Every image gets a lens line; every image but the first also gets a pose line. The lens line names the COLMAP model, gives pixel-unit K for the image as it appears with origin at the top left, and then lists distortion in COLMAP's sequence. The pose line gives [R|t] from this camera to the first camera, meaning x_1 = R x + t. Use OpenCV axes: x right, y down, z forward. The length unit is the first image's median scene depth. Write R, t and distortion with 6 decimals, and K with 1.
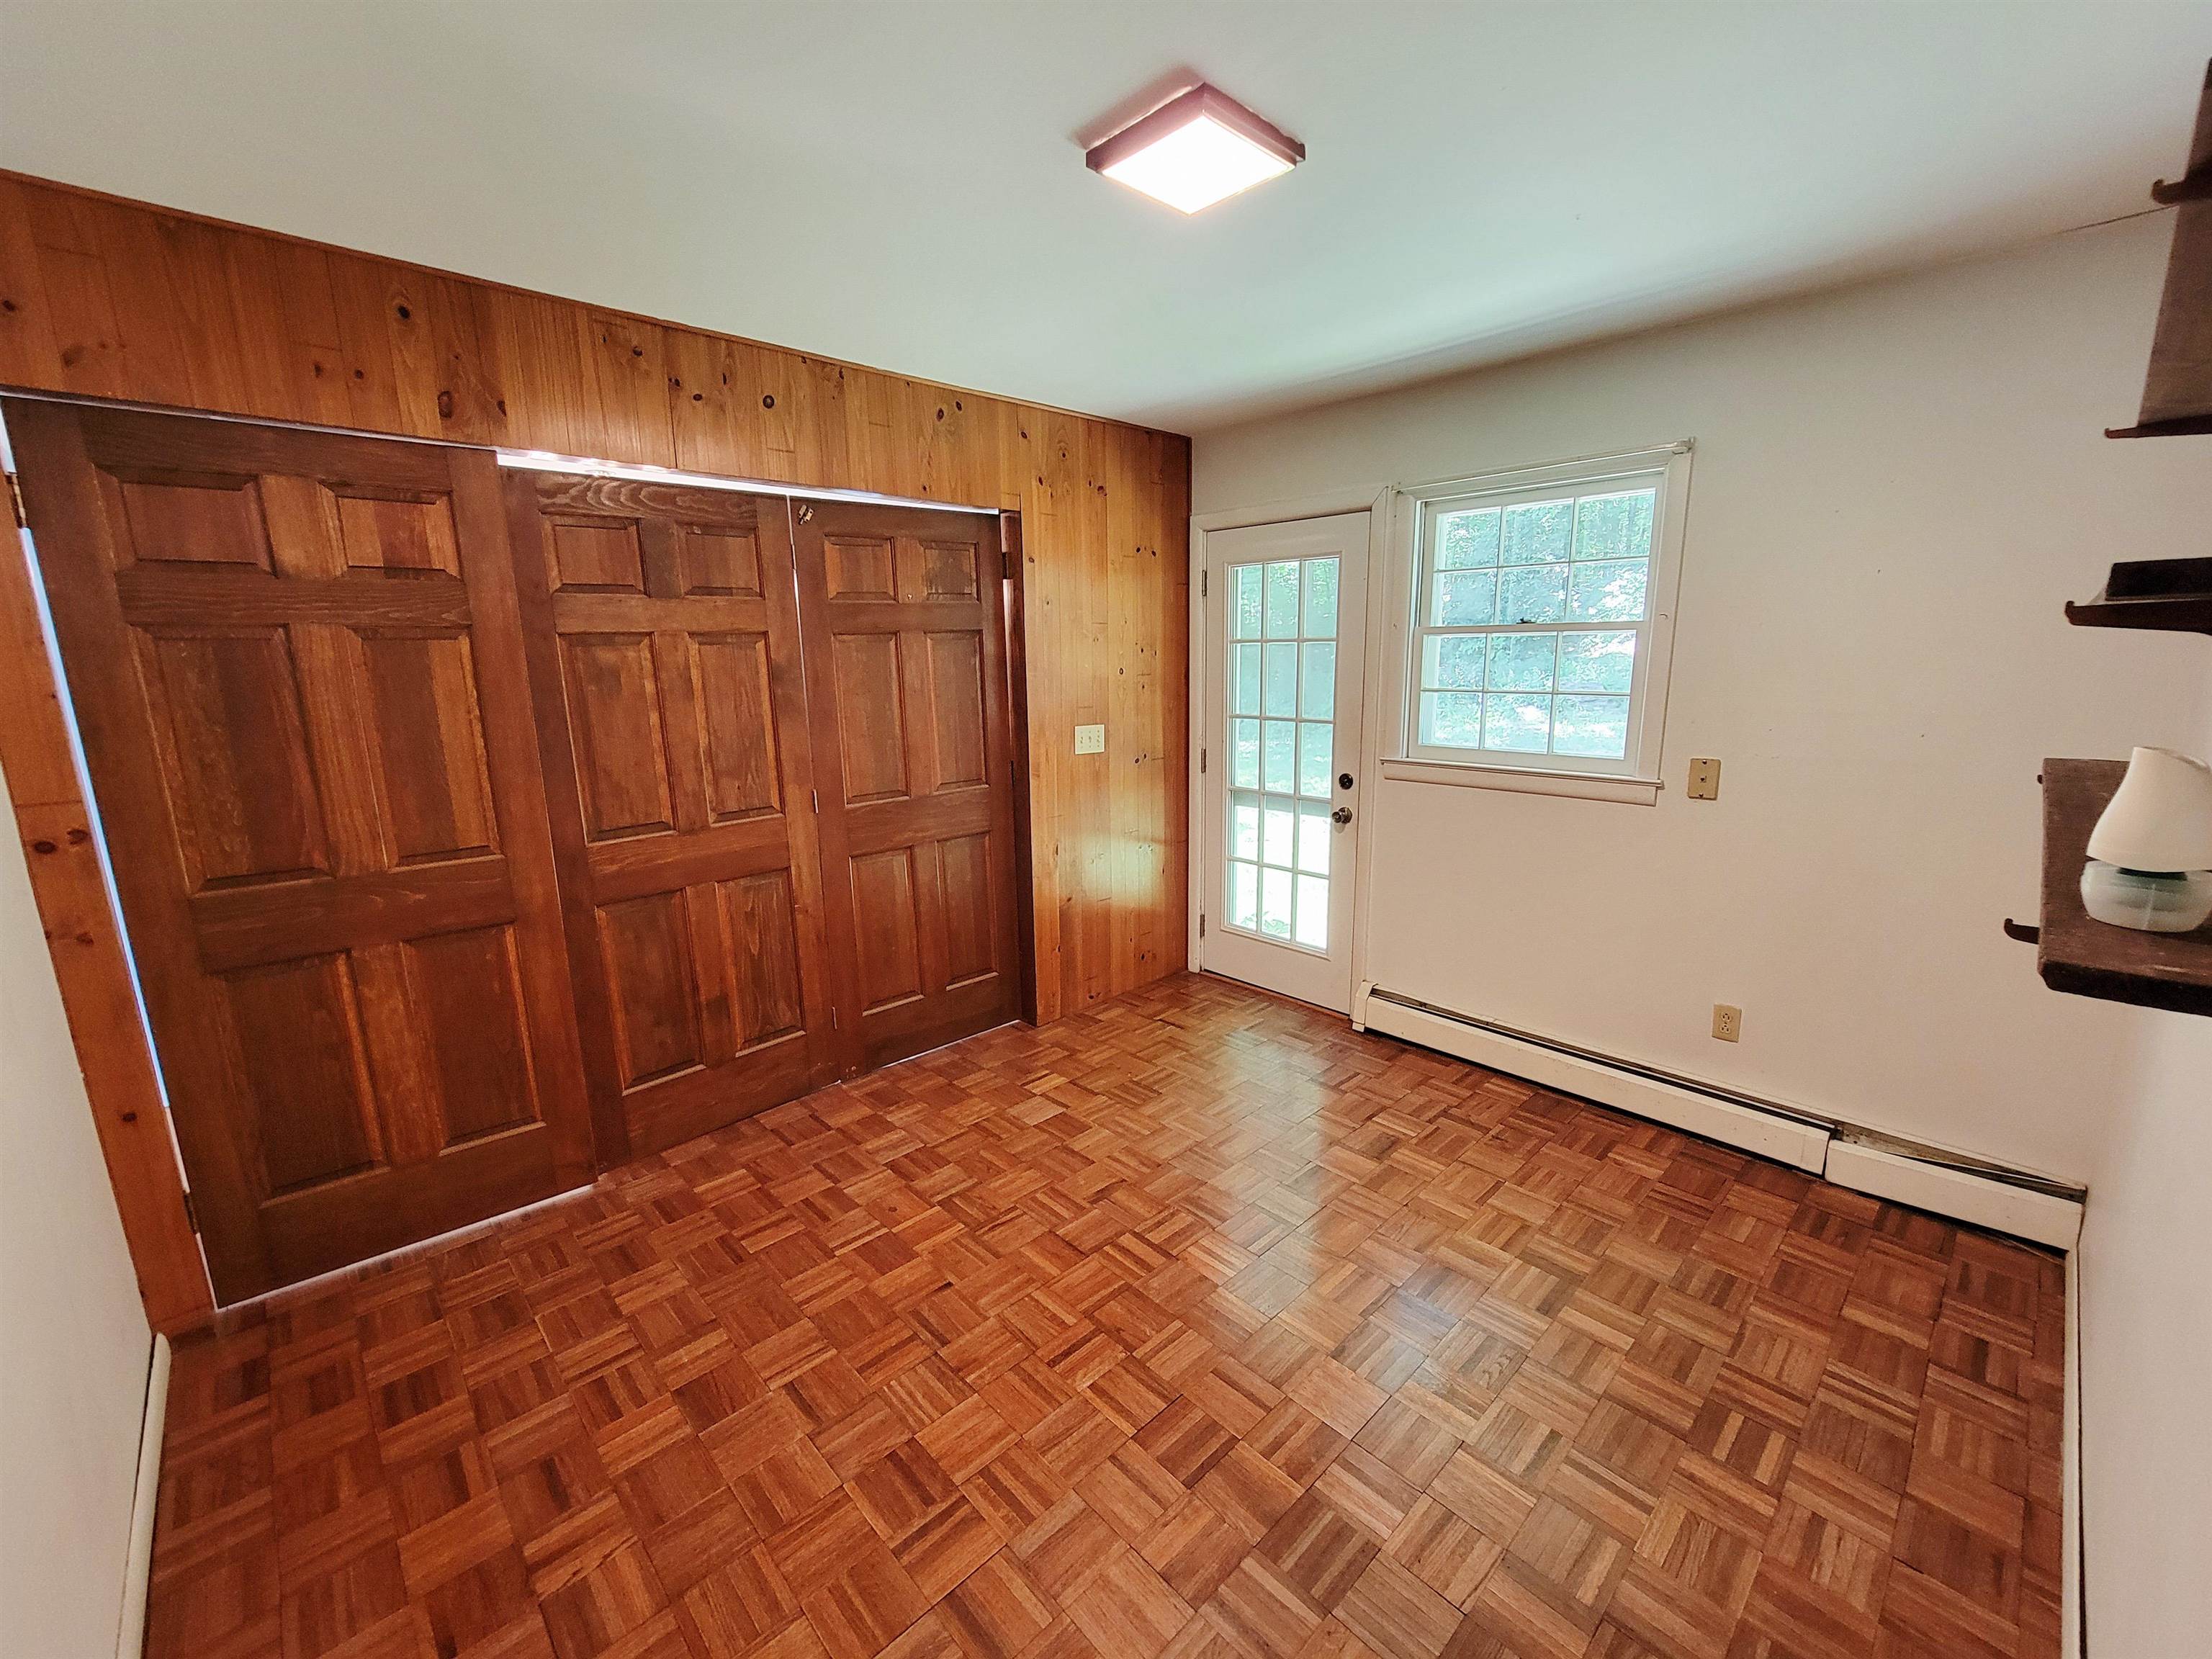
lens RADIAL K [[906.8, 0, 1117.7], [0, 906.8, 833.5], [0, 0, 1]] dist [-0.002295, 0.001325]
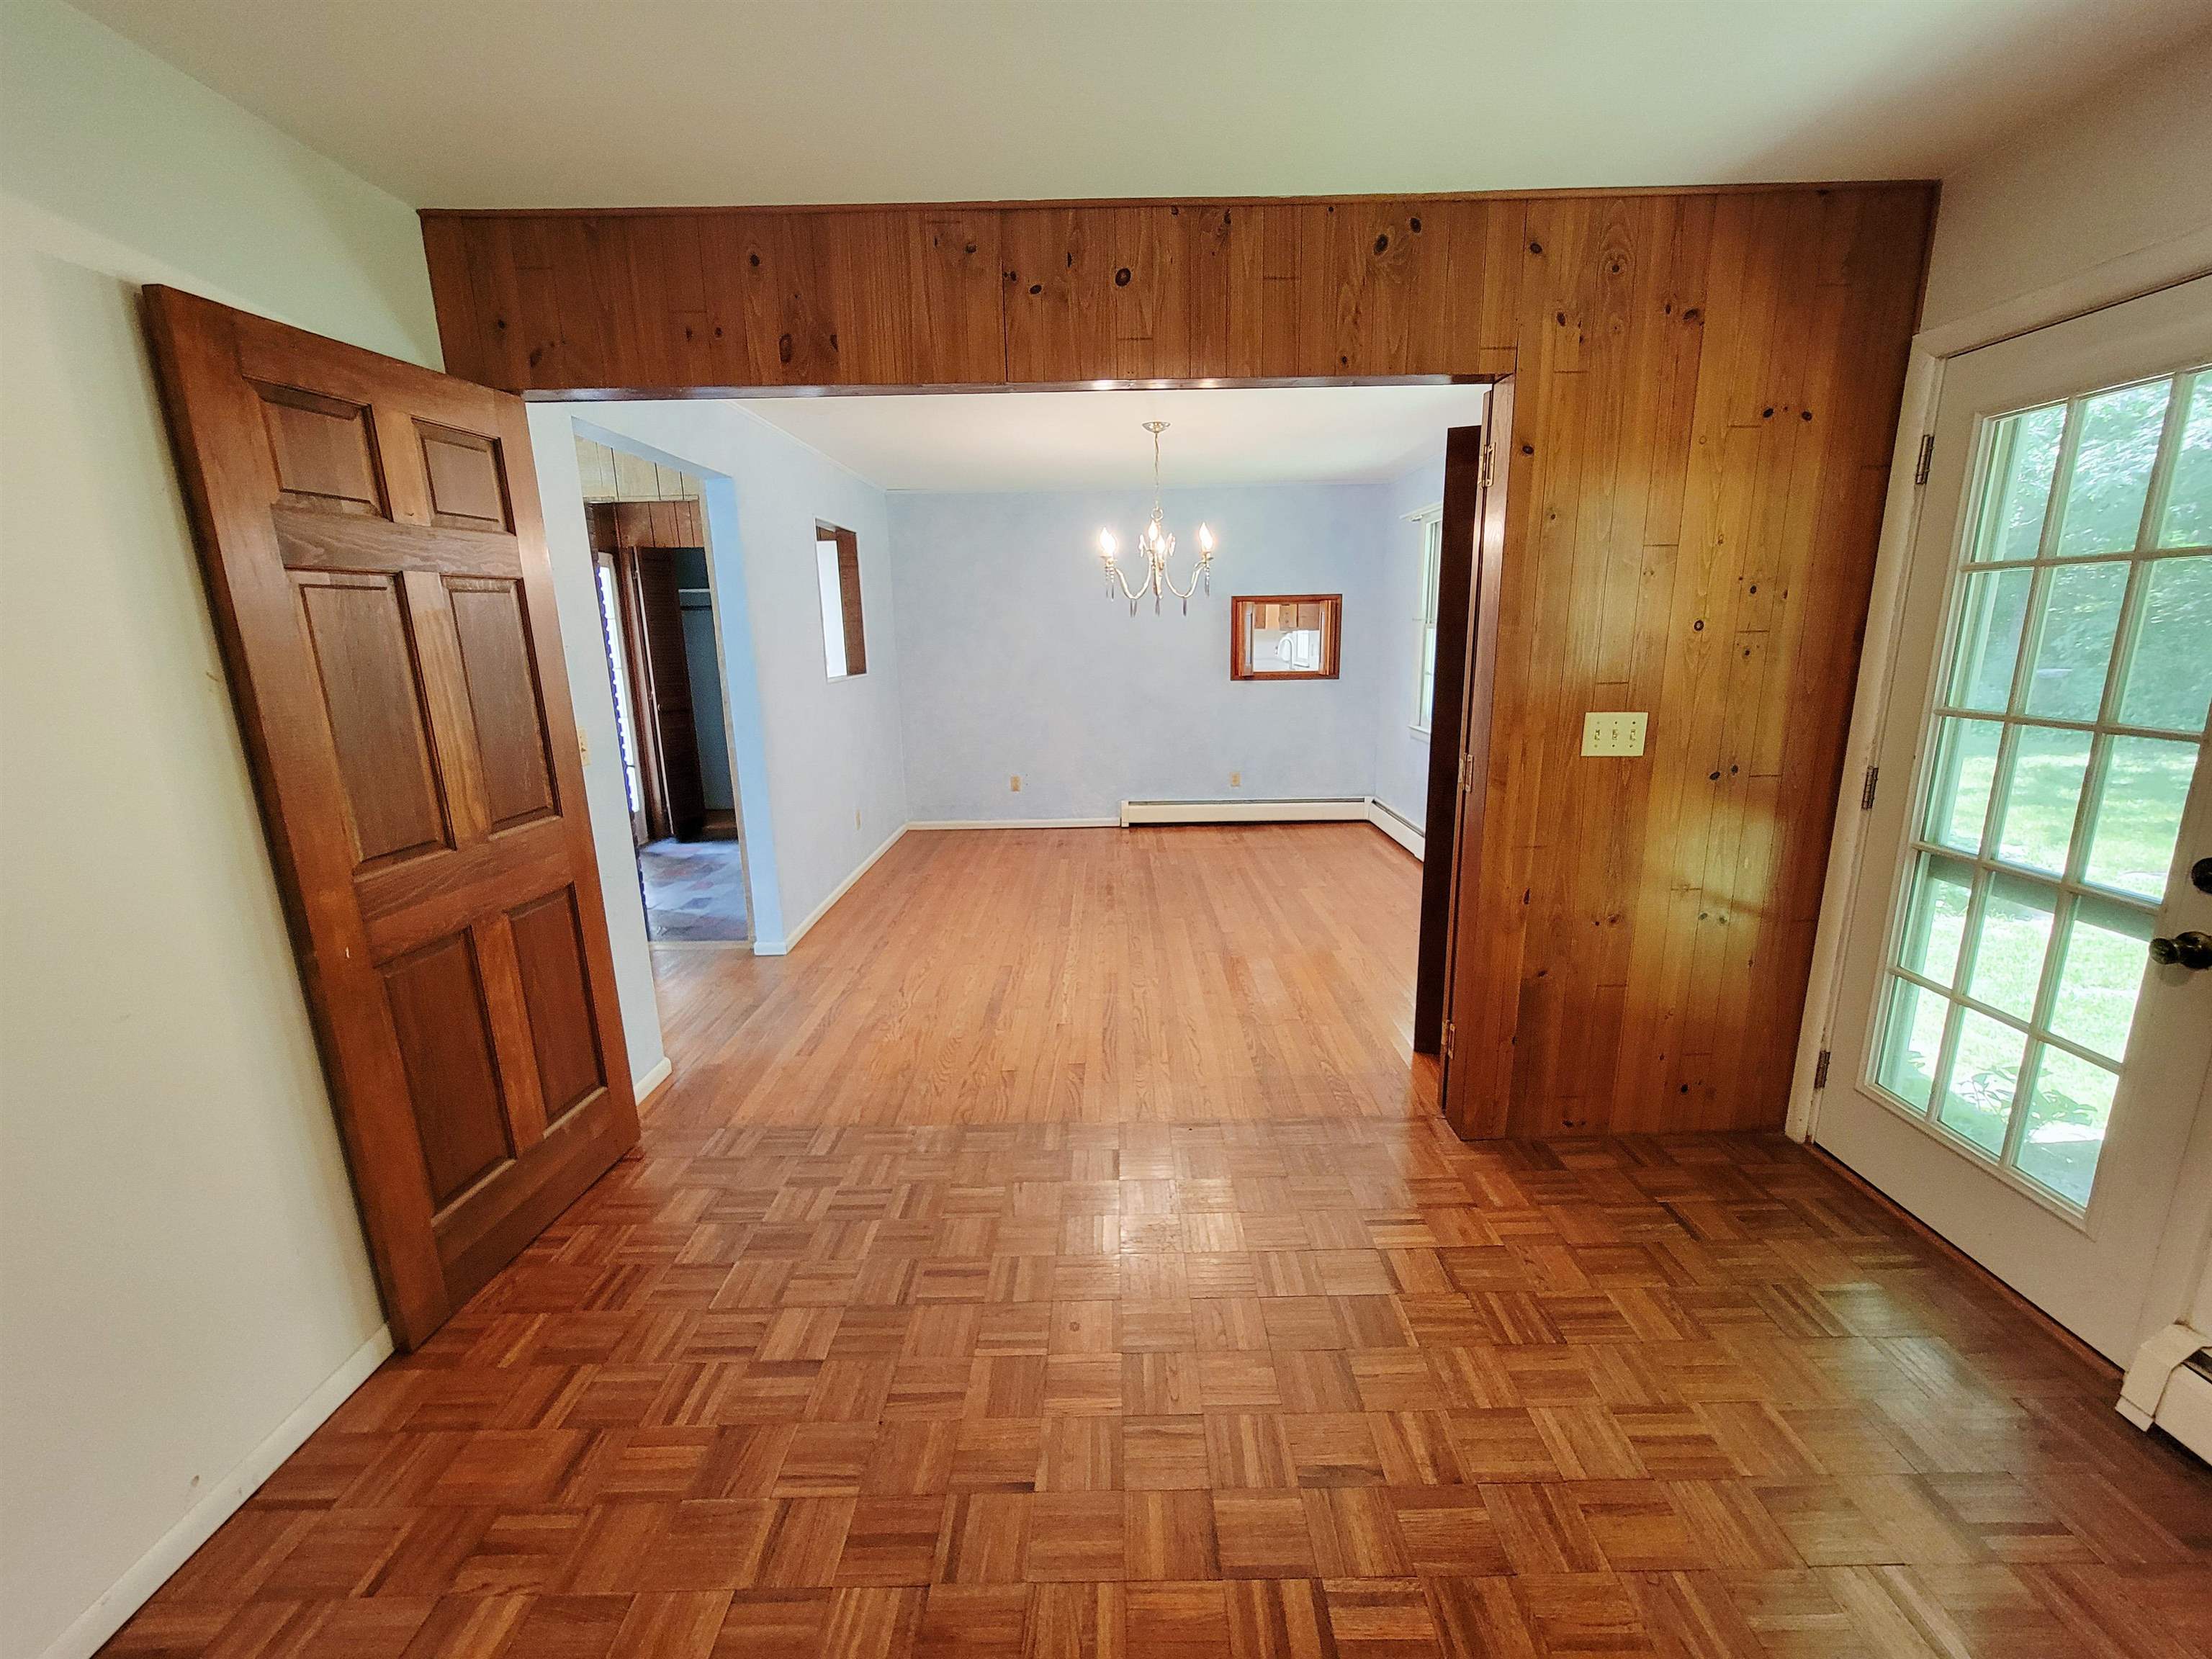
lens RADIAL K [[906.8, 0, 1117.7], [0, 906.8, 833.5], [0, 0, 1]] dist [-0.002295, 0.001325]
pose [[0.720470, 0.152200, -0.676578, 0.175423], [-0.127775, 0.988050, 0.086204, -0.050829], [0.681613, 0.024342, 0.731308, 0.341090]]
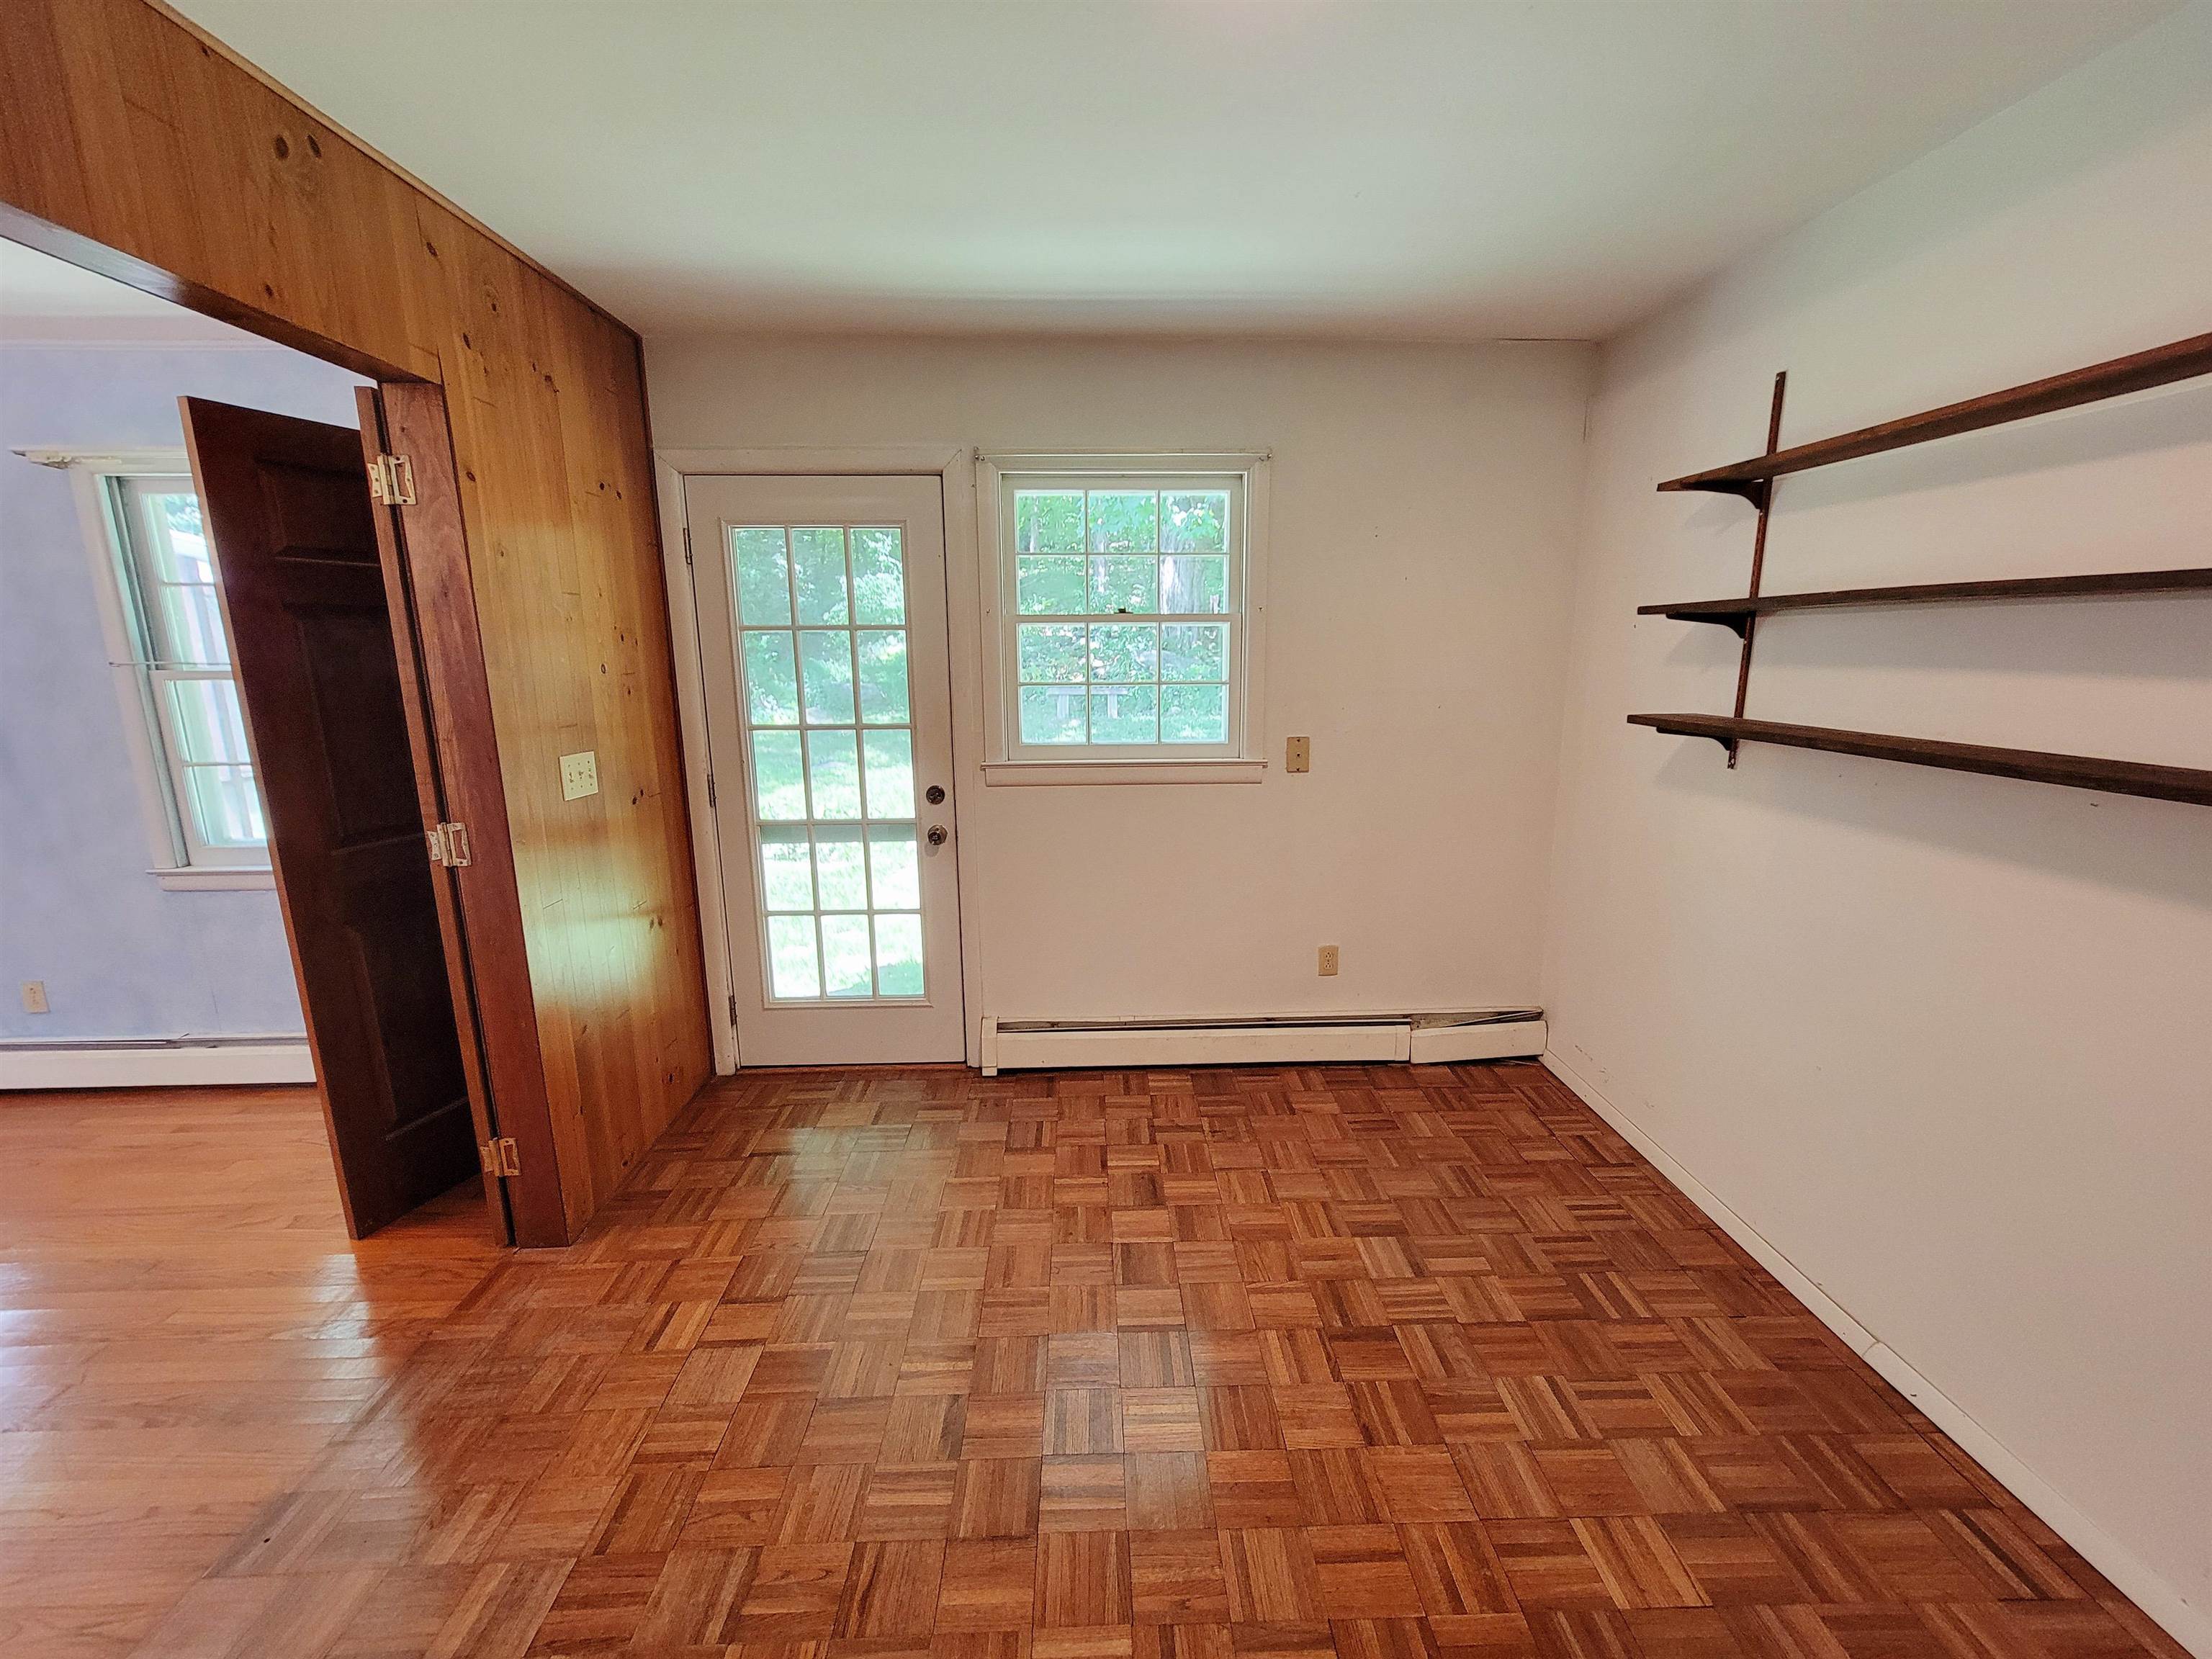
lens RADIAL K [[906.8, 0, 1117.7], [0, 906.8, 833.5], [0, 0, 1]] dist [-0.002295, 0.001325]
pose [[0.666836, -0.142090, 0.731533, -0.279867], [0.146412, 0.987502, 0.058344, -0.049854], [-0.730680, 0.068199, 0.679305, 0.324419]]
